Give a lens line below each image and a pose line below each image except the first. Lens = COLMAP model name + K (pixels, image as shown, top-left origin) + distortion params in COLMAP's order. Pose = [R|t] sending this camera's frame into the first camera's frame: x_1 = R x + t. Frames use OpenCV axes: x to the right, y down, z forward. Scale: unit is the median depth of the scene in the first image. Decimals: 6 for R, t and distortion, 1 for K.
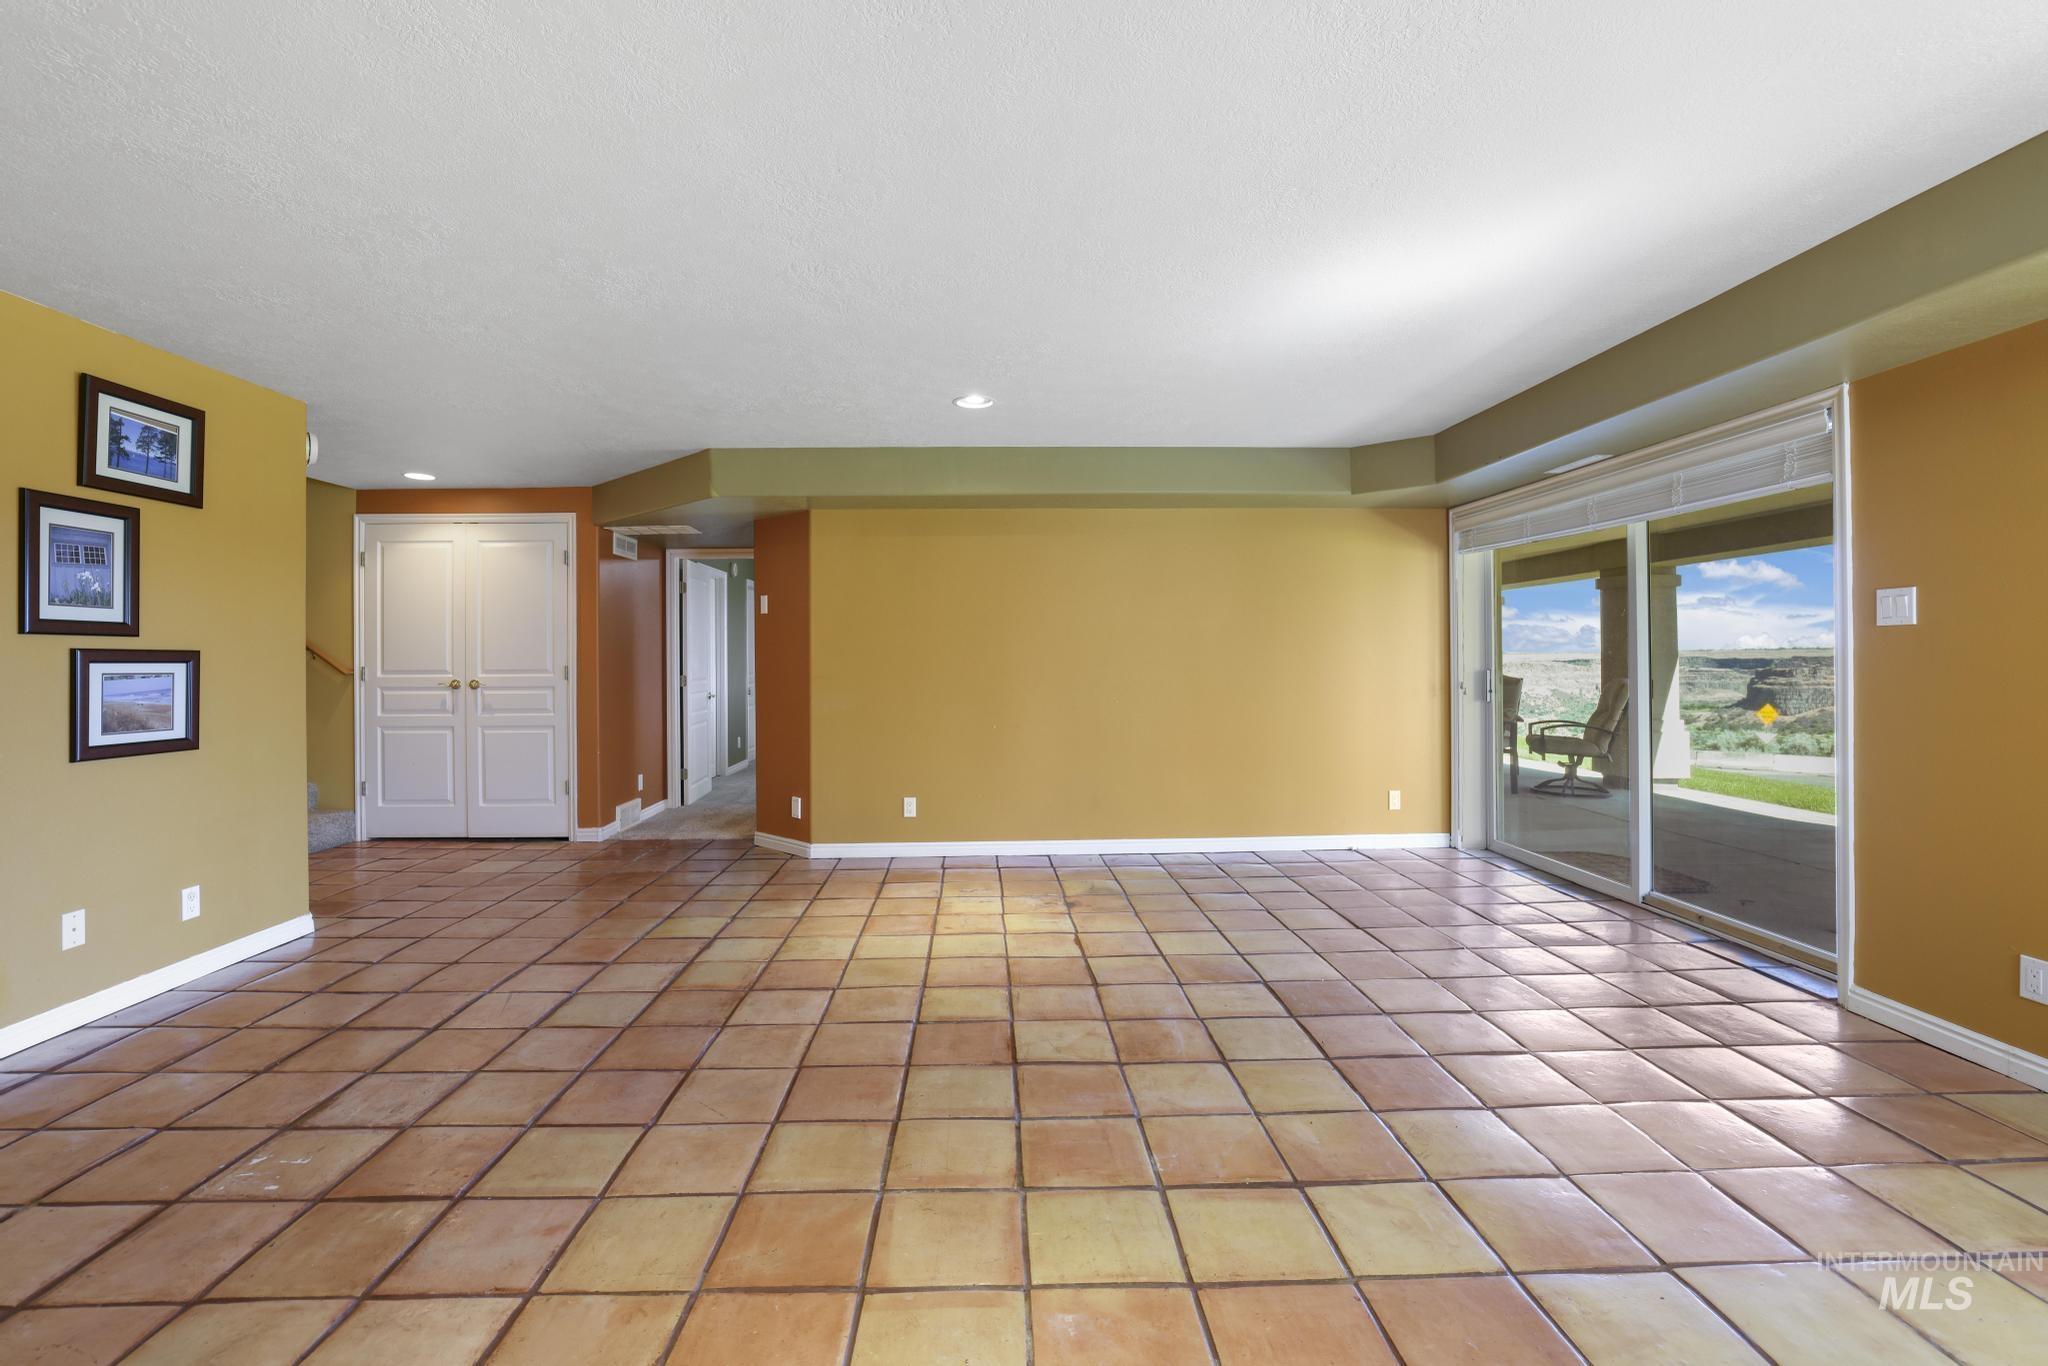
lens RADIAL K [[883.2, 0, 1000.2], [0, 883.2, 641.8], [0, 0, 1]] dist [-0.050401, 0.018327]
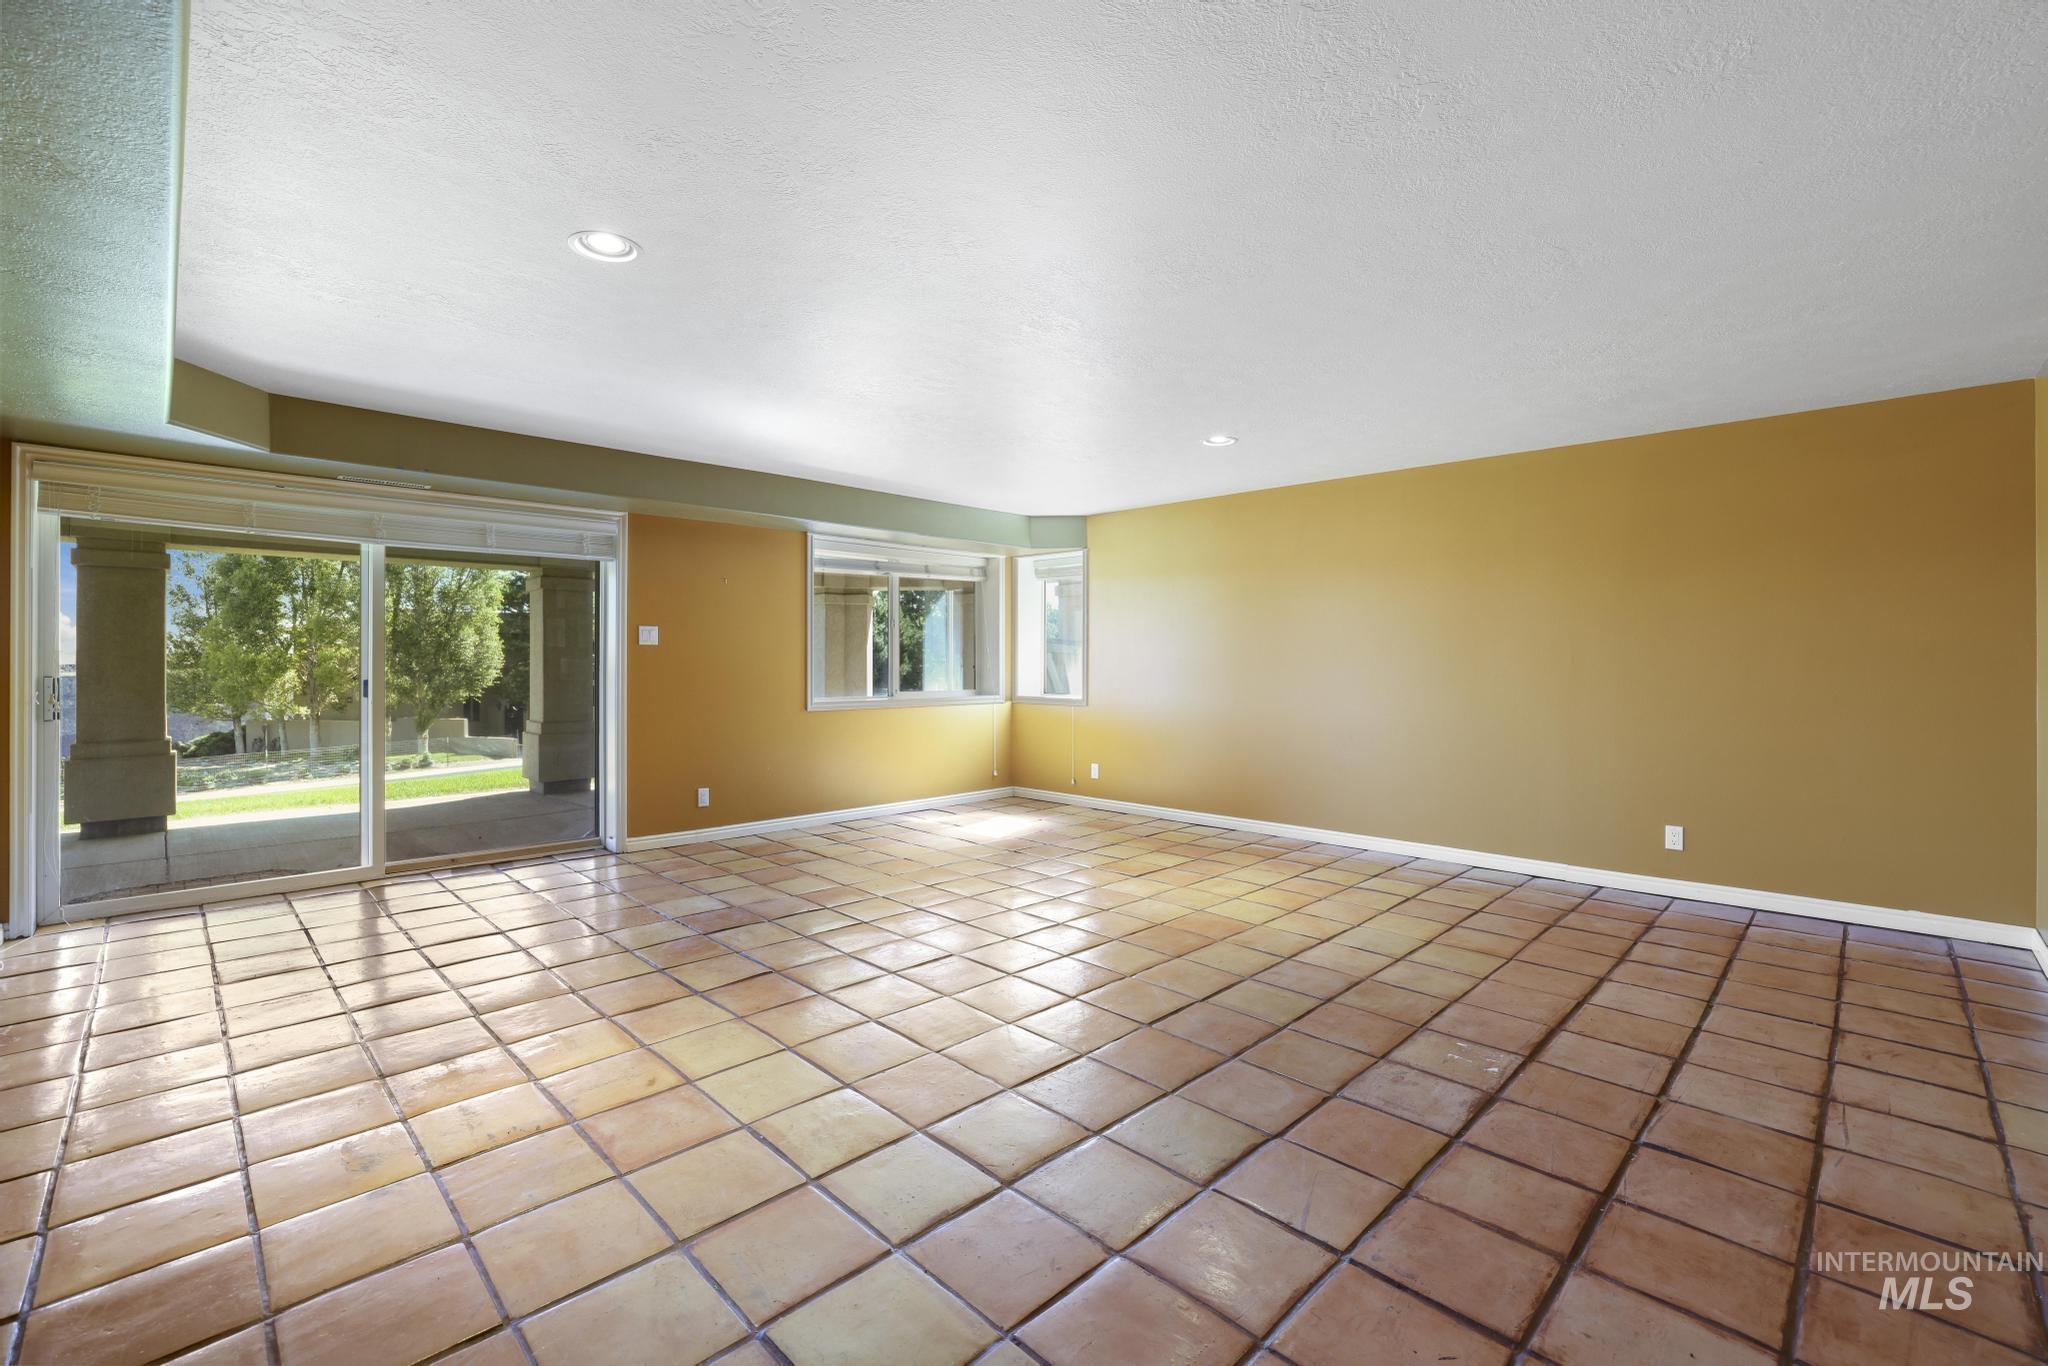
lens RADIAL K [[883.2, 0, 1000.2], [0, 883.2, 641.8], [0, 0, 1]] dist [-0.050401, 0.018327]
pose [[-0.678813, 0.022525, 0.733966, -0.948655], [-0.008571, 0.999218, -0.038593, 0.043759], [-0.734261, -0.032489, -0.678089, 1.711765]]
